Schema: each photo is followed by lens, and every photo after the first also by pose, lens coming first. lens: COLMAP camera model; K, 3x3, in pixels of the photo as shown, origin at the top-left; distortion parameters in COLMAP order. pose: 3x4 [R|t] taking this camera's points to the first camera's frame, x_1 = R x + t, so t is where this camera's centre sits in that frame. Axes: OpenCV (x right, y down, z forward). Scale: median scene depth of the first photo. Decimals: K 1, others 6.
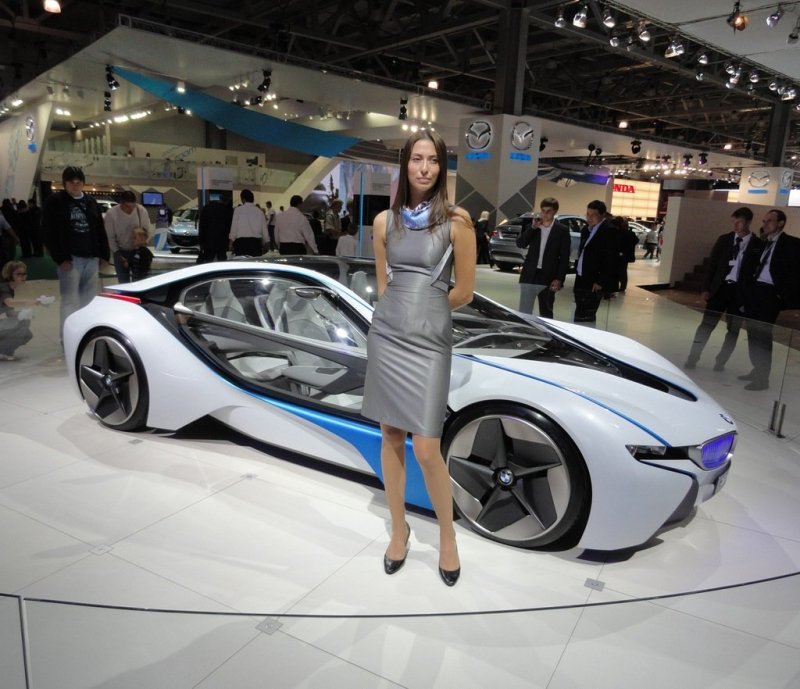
lens RADIAL K [[624.7, 0, 400.0], [0, 624.7, 344.5], [0, 0, 1]] dist [0.003178, 0.003936]
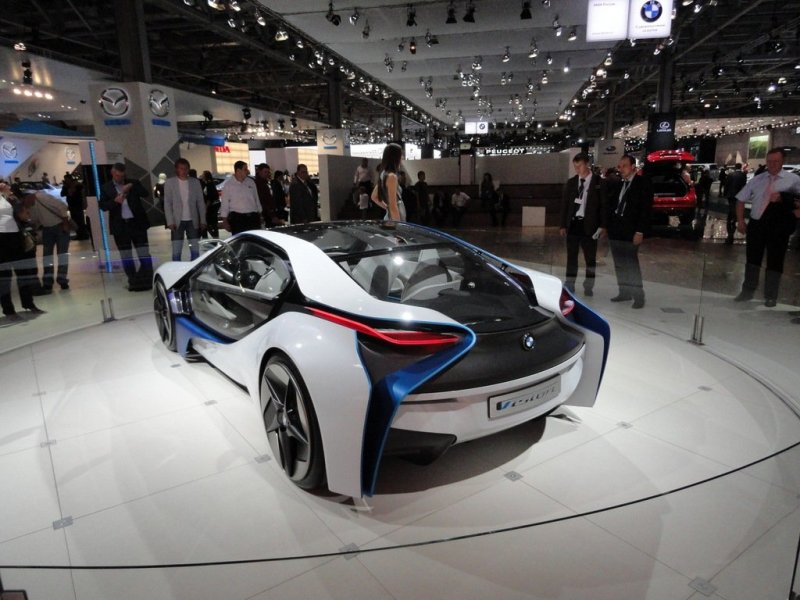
lens RADIAL K [[538.2, 0, 400.0], [0, 538.2, 300.0], [0, 0, 1]] dist [0.004505, 0.004773]
pose [[0.784032, -0.201284, 0.587179, -0.058515], [0.184406, 0.978785, 0.089297, -0.005556], [-0.592696, 0.038268, 0.804517, 0.013724]]
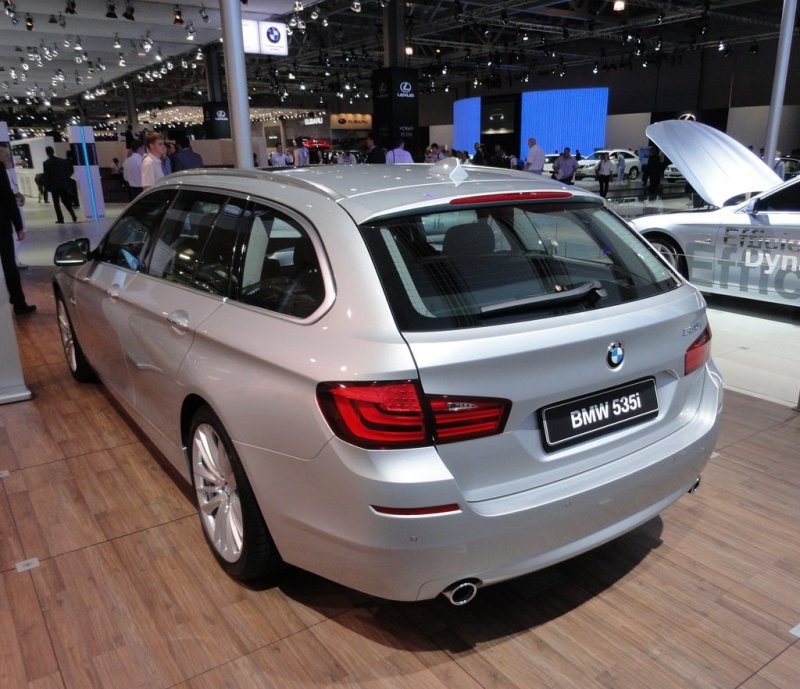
lens RADIAL K [[624.7, 0, 400.0], [0, 624.7, 344.5], [0, 0, 1]] dist [0.003178, 0.003936]
pose [[0.107834, -0.340424, 0.934068, -0.367916], [0.236838, 0.921293, 0.308426, -0.023173], [-0.965546, 0.187964, 0.179972, 0.041338]]
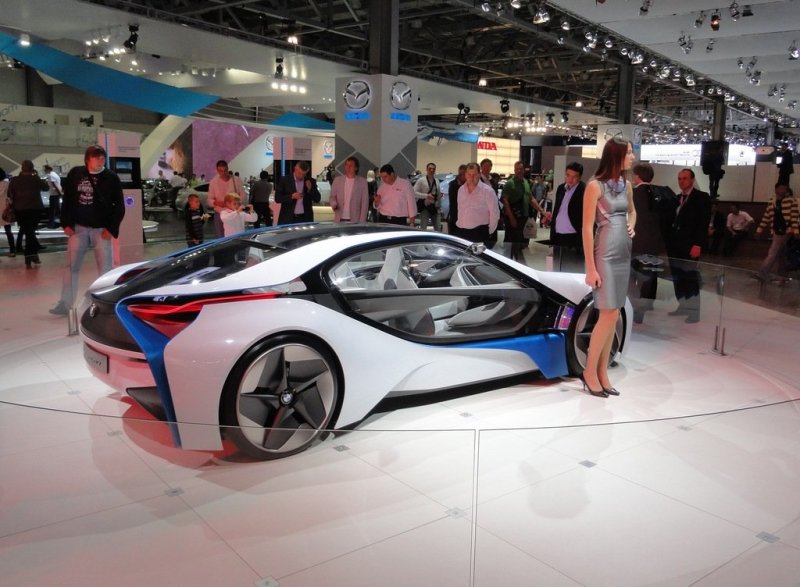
lens RADIAL K [[687.9, 0, 415.3], [0, 687.9, 265.9], [0, 0, 1]] dist [0.007068, 0.007833]
pose [[0.970648, -0.053391, 0.234505, -0.031684], [0.070468, 0.995391, -0.065052, 0.002424], [-0.229951, 0.079668, 0.969936, -0.019659]]
